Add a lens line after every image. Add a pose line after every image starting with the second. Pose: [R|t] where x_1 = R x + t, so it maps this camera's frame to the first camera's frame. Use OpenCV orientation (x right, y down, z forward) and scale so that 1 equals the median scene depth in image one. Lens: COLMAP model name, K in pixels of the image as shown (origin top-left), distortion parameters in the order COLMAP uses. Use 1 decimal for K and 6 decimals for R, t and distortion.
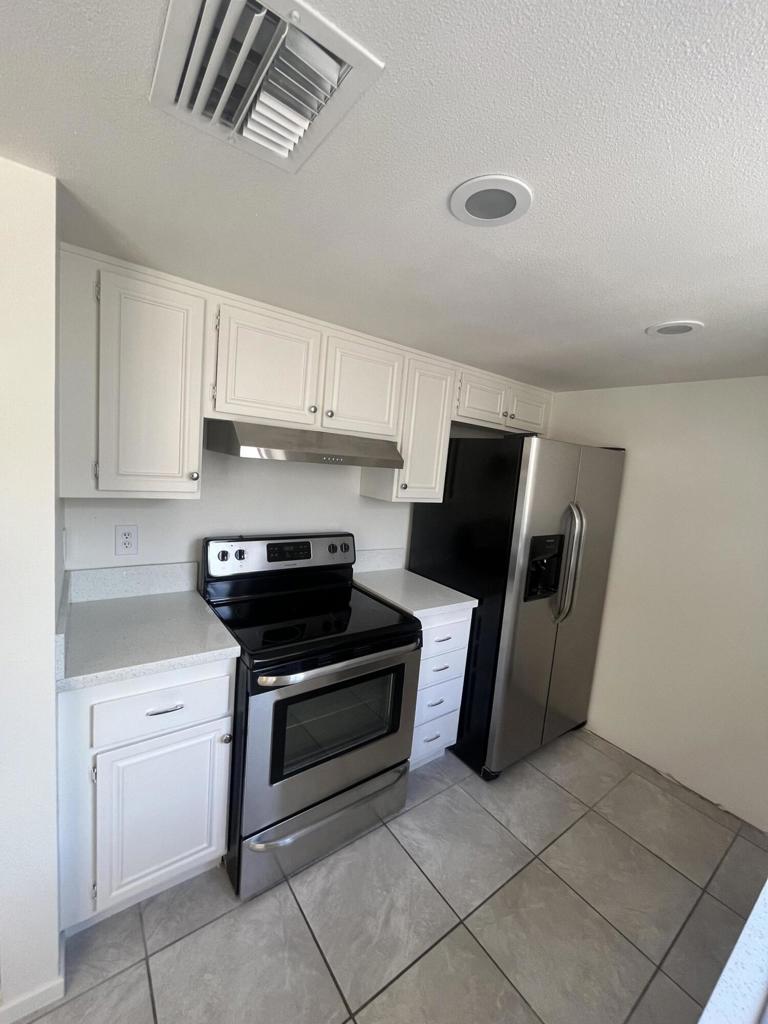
lens RADIAL K [[413.9, 0, 383.3], [0, 413.9, 510.0], [0, 0, 1]] dist [-0.002724, 0.000288]
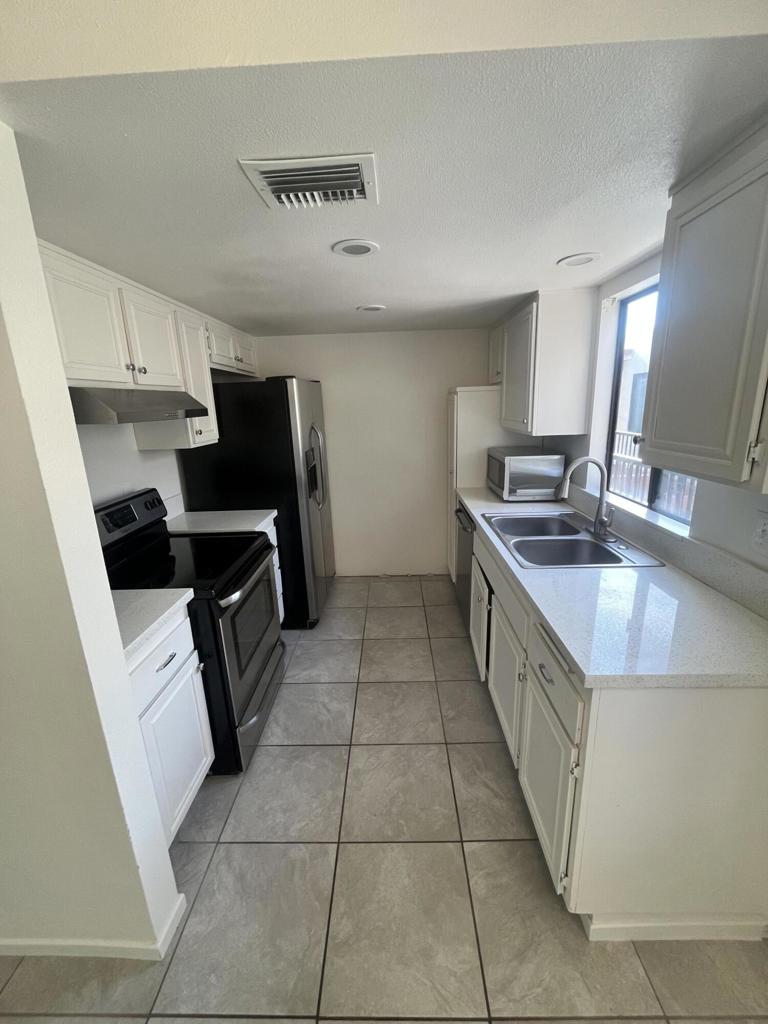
lens RADIAL K [[413.9, 0, 383.3], [0, 413.9, 510.0], [0, 0, 1]] dist [-0.002724, 0.000288]
pose [[0.605772, -0.307933, 0.733633, -0.599236], [0.186122, 0.951329, 0.245625, -0.044552], [-0.773563, -0.012248, 0.633601, -0.100579]]
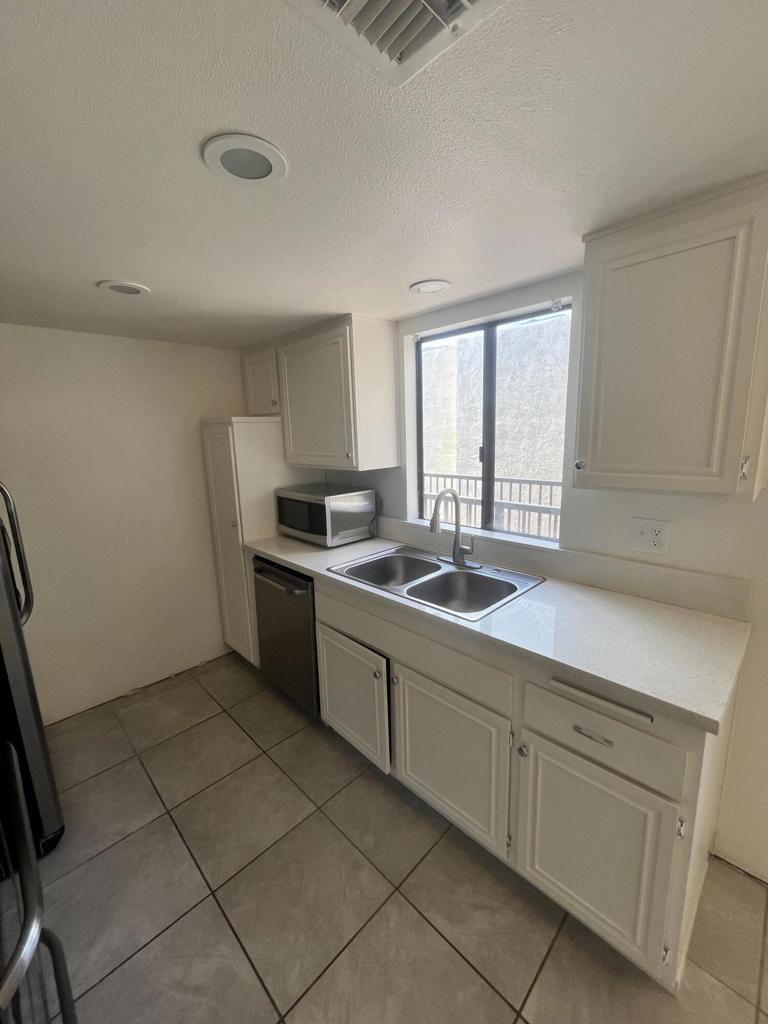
lens RADIAL K [[413.8, 0, 384.9], [0, 413.8, 508.7], [0, 0, 1]] dist [-0.002992, -0.000657]
pose [[-0.145868, -0.271862, 0.951217, -0.445547], [0.136170, 0.946832, 0.291490, -0.089149], [-0.979888, 0.172046, -0.101093, 0.422020]]
